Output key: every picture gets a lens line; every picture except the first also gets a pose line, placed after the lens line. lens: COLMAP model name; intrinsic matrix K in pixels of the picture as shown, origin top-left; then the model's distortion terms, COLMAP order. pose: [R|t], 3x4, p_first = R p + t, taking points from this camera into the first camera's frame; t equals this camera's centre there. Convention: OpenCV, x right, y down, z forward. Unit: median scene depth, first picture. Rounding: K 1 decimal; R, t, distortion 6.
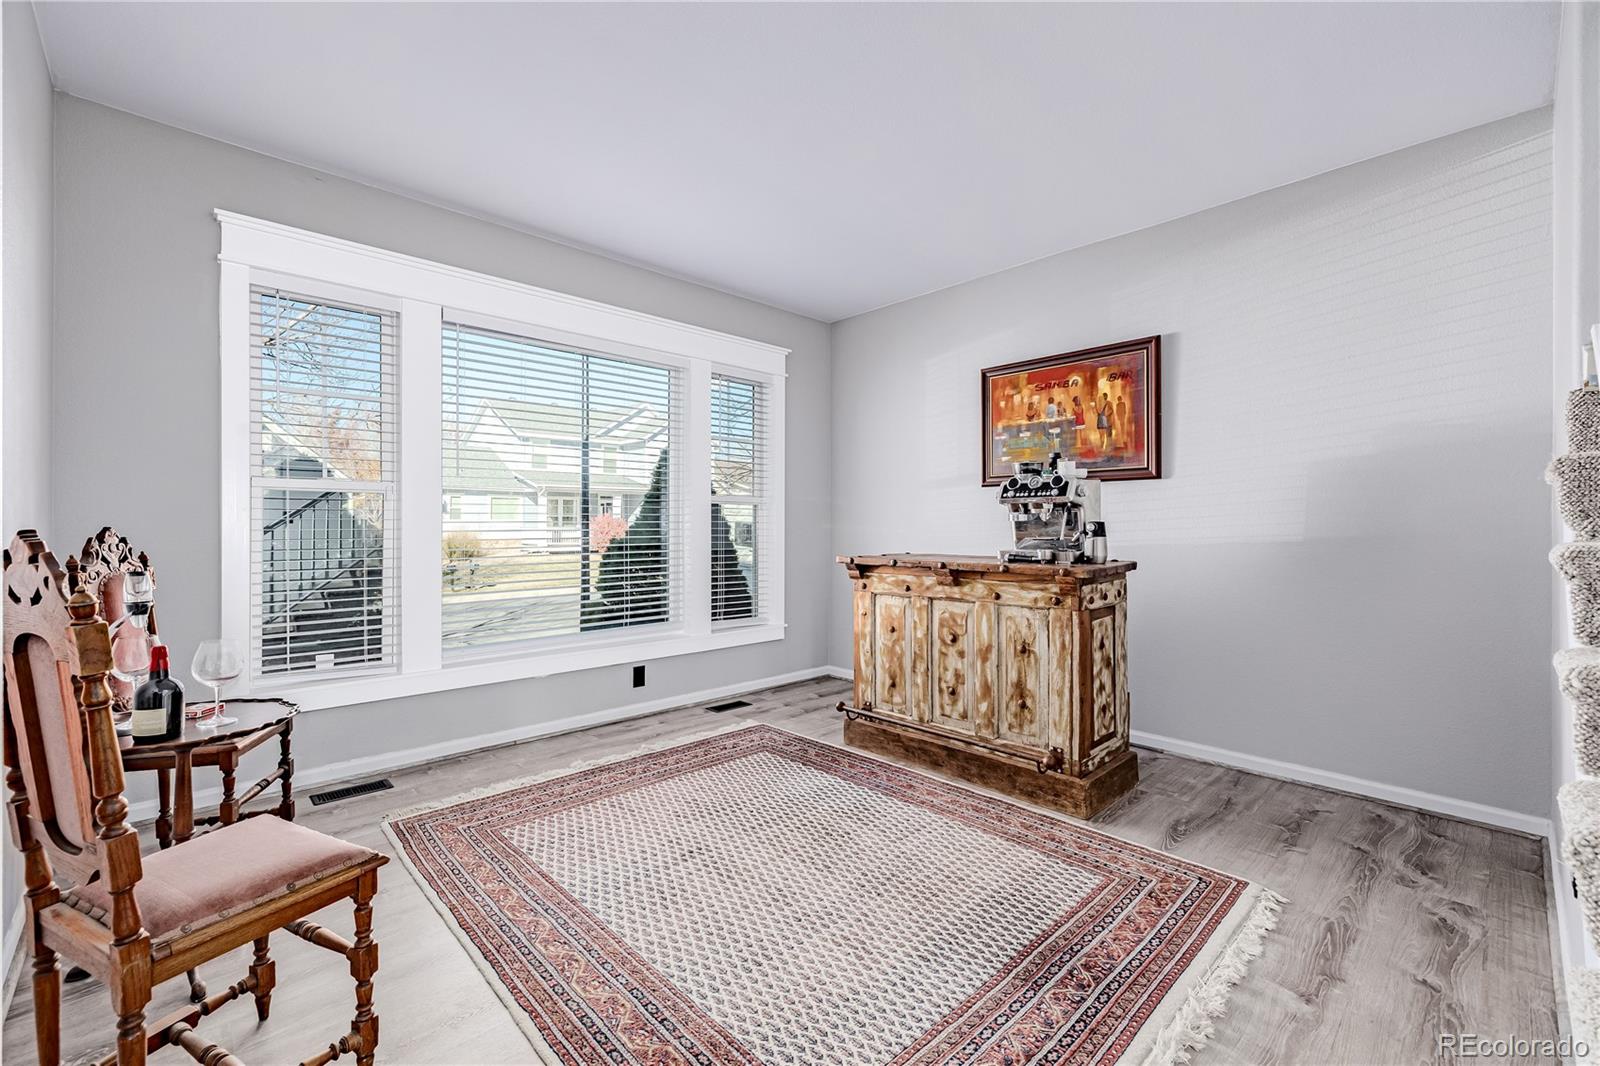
lens RADIAL K [[682.5, 0, 791.3], [0, 682.5, 525.0], [0, 0, 1]] dist [0.003247, 0.001025]
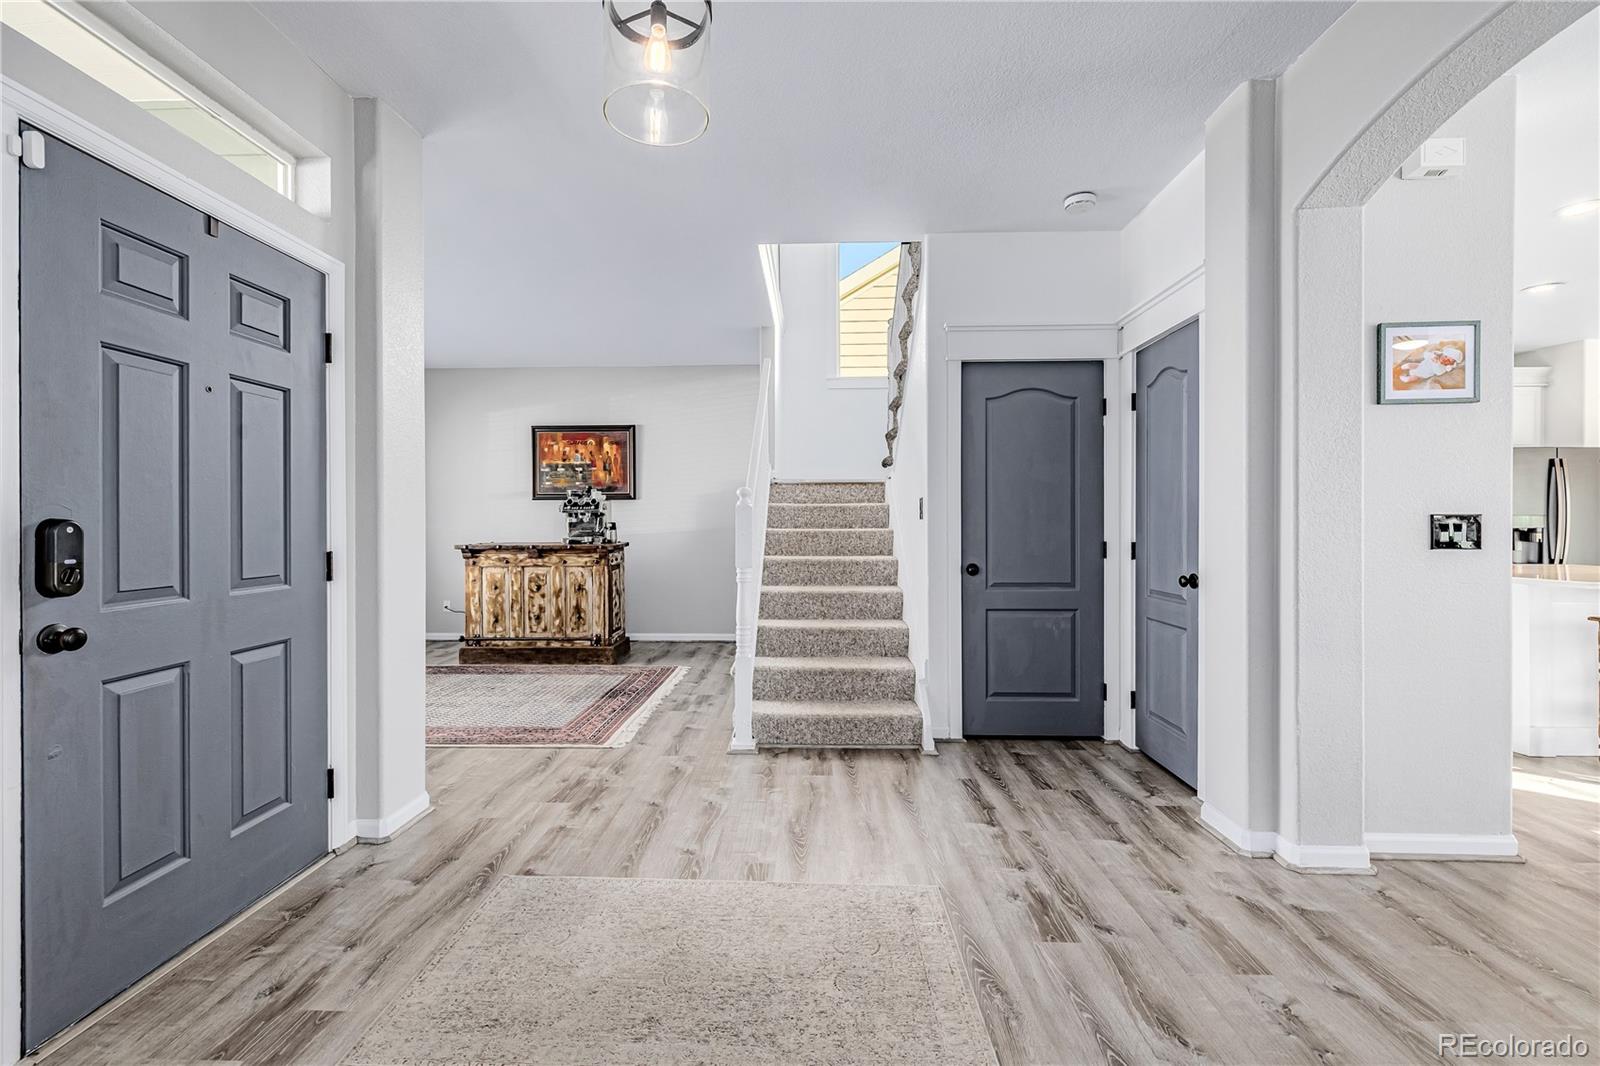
lens RADIAL K [[682.5, 0, 785.5], [0, 682.5, 528.9], [0, 0, 1]] dist [0.003247, 0.001025]
pose [[0.717059, -0.010161, 0.696939, -0.543256], [0.003318, 0.999932, 0.011165, -0.006195], [-0.697005, -0.005693, 0.717044, -0.735212]]
